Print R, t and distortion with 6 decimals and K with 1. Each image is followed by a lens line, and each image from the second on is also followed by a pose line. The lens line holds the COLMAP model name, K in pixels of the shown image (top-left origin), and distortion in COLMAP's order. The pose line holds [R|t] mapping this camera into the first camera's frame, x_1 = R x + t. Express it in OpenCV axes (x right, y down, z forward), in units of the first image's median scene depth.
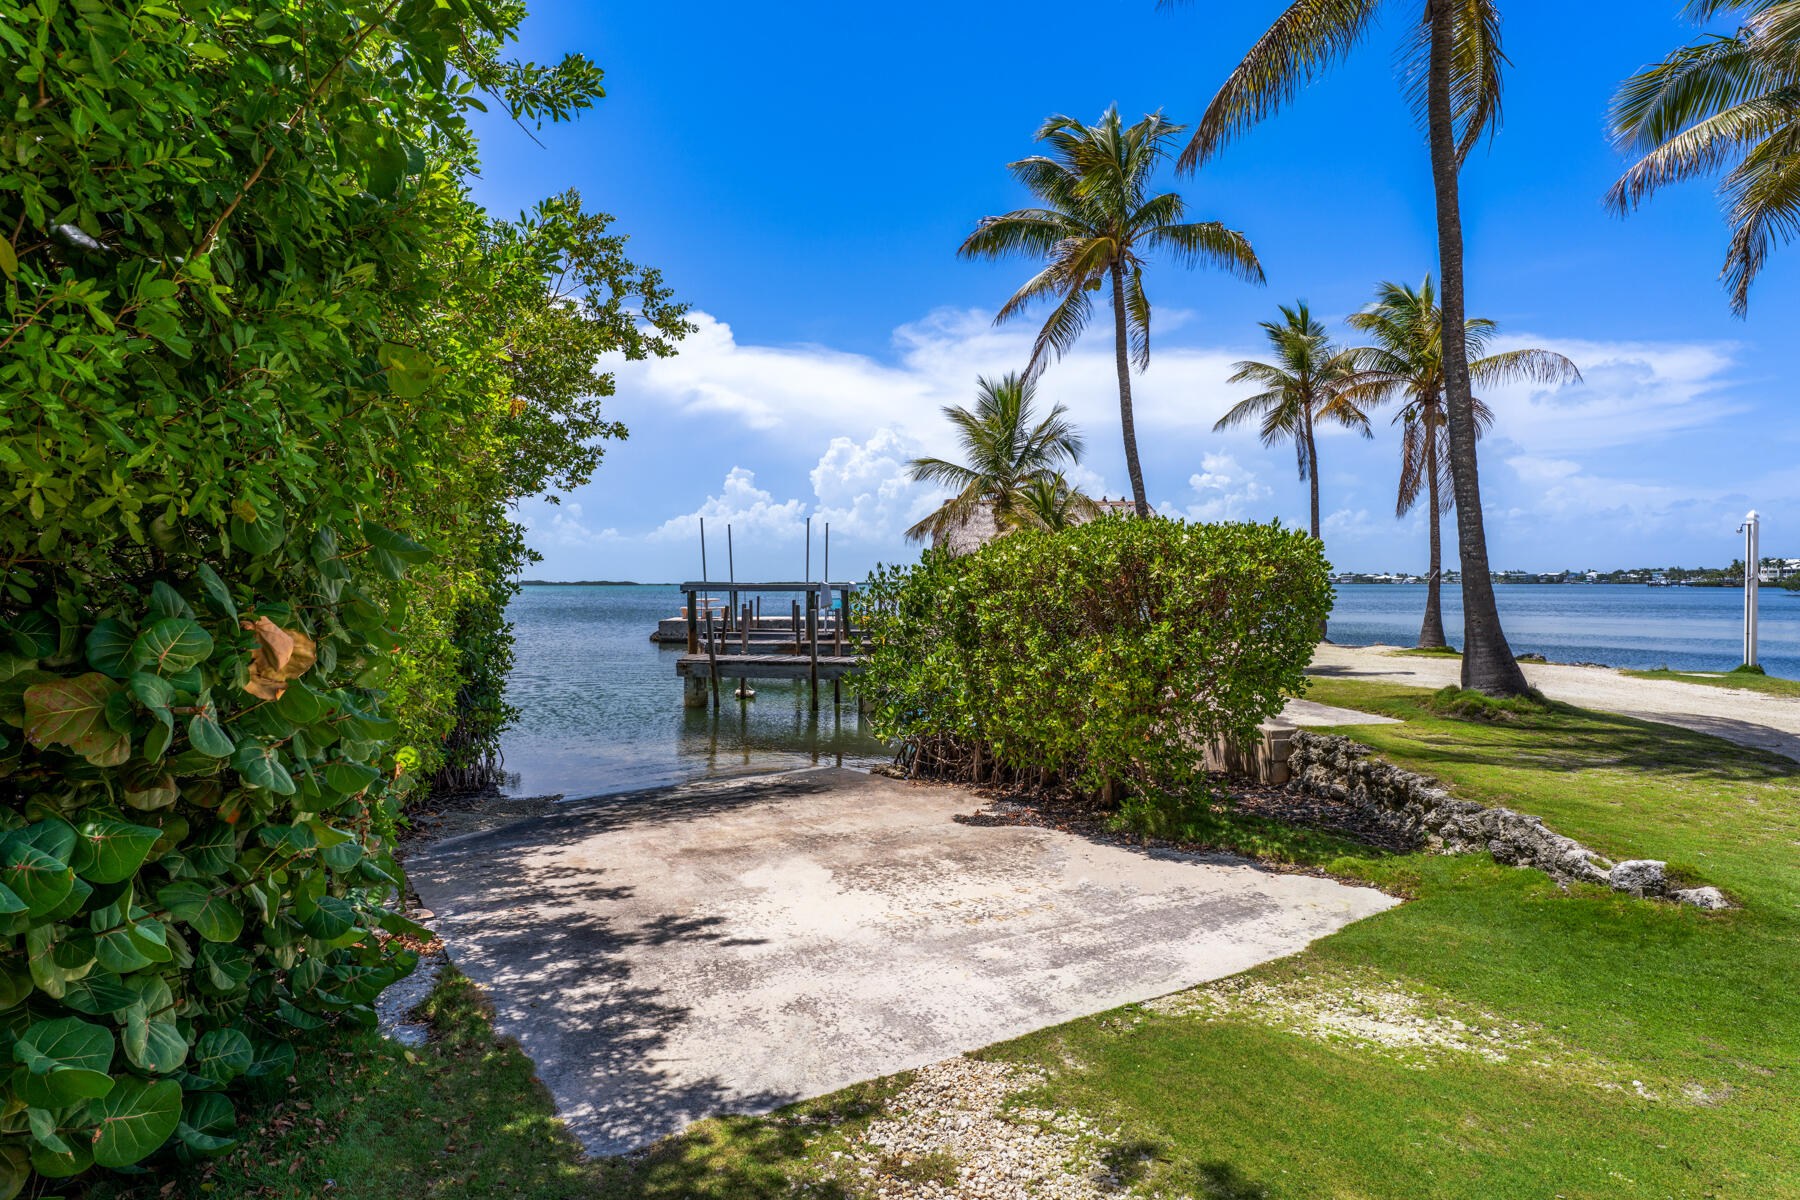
lens RADIAL K [[967.7, 0, 912.5], [0, 967.7, 594.6], [0, 0, 1]] dist [-0.017565, 0.000374]
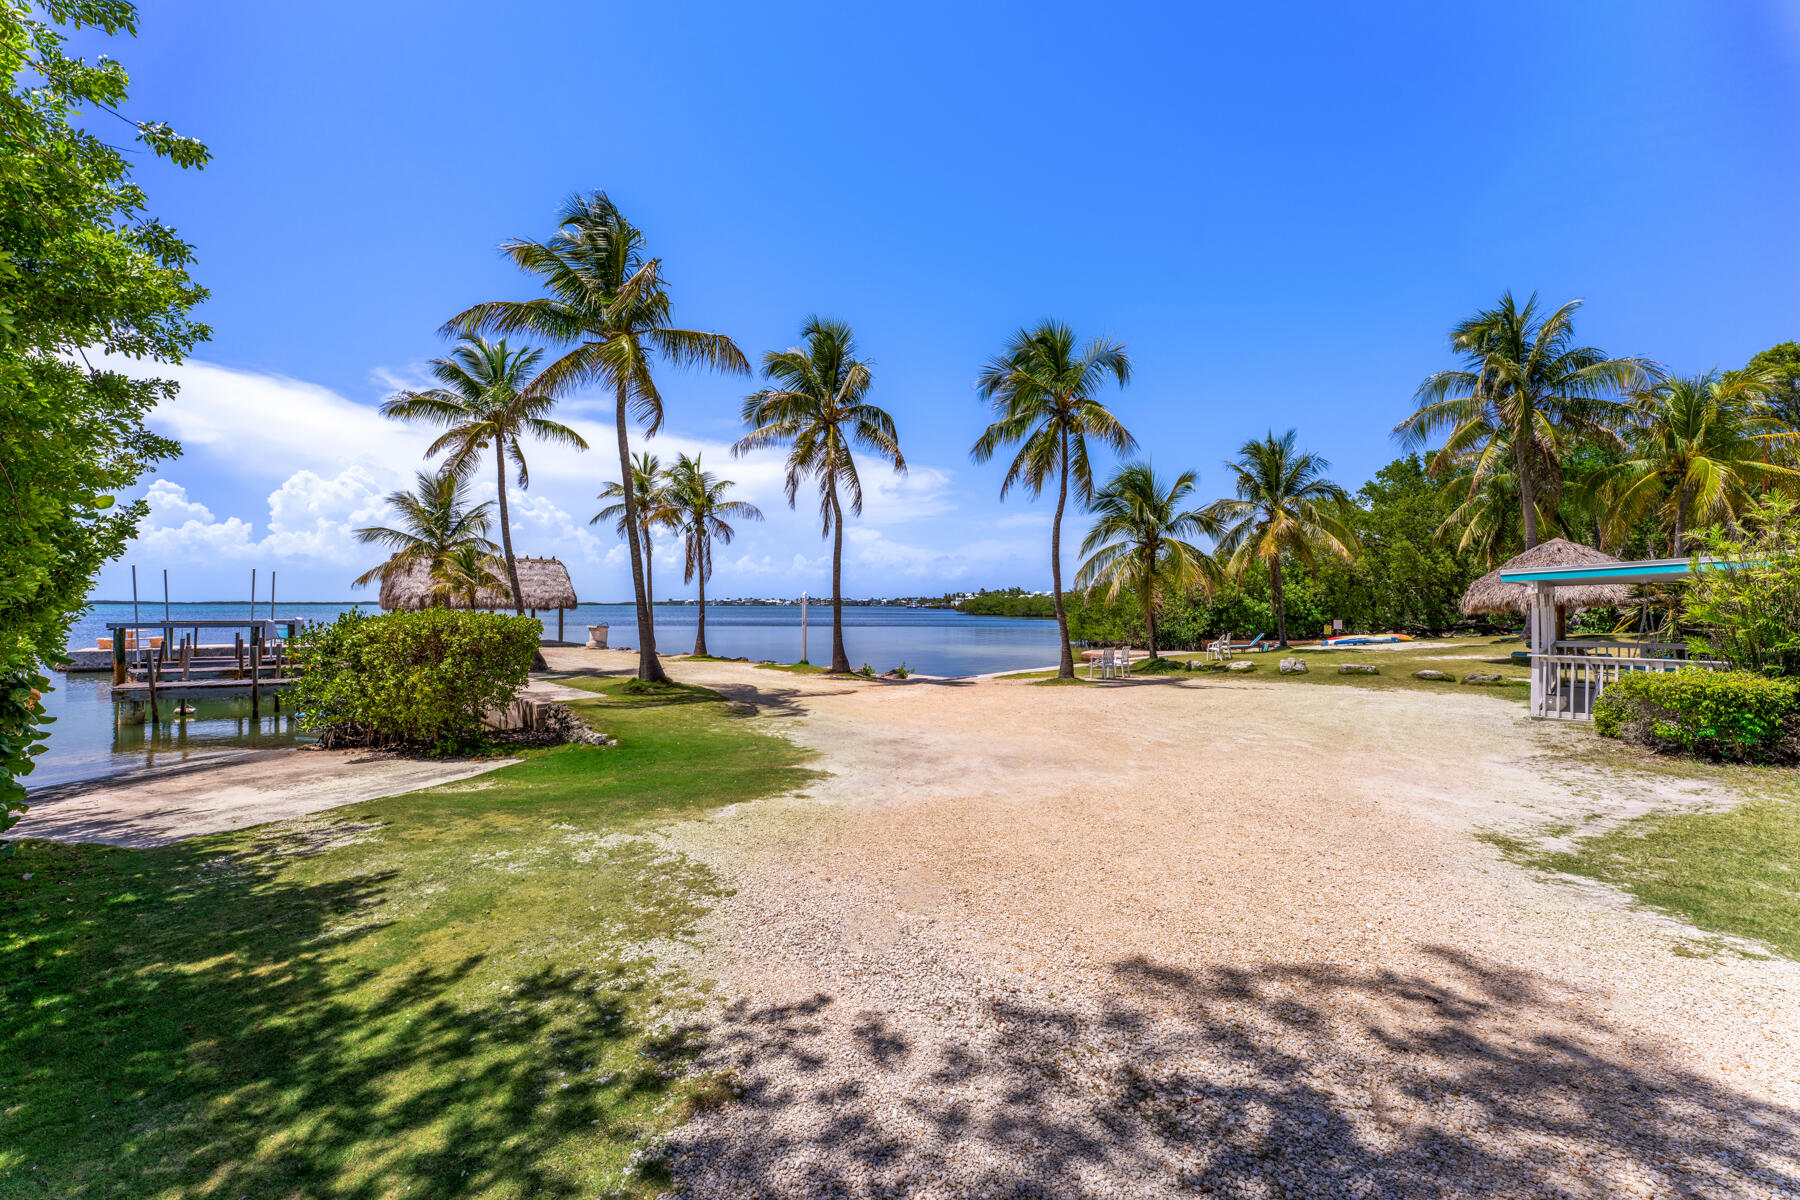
lens RADIAL K [[715.0, 0, 896.2], [0, 715.0, 598.9], [0, 0, 1]] dist [0.001520, -0.001217]
pose [[0.813010, 0.006522, 0.582213, 0.047391], [0.004705, 0.999831, -0.017770, -0.029122], [-0.582231, 0.017186, 0.812842, -0.368572]]
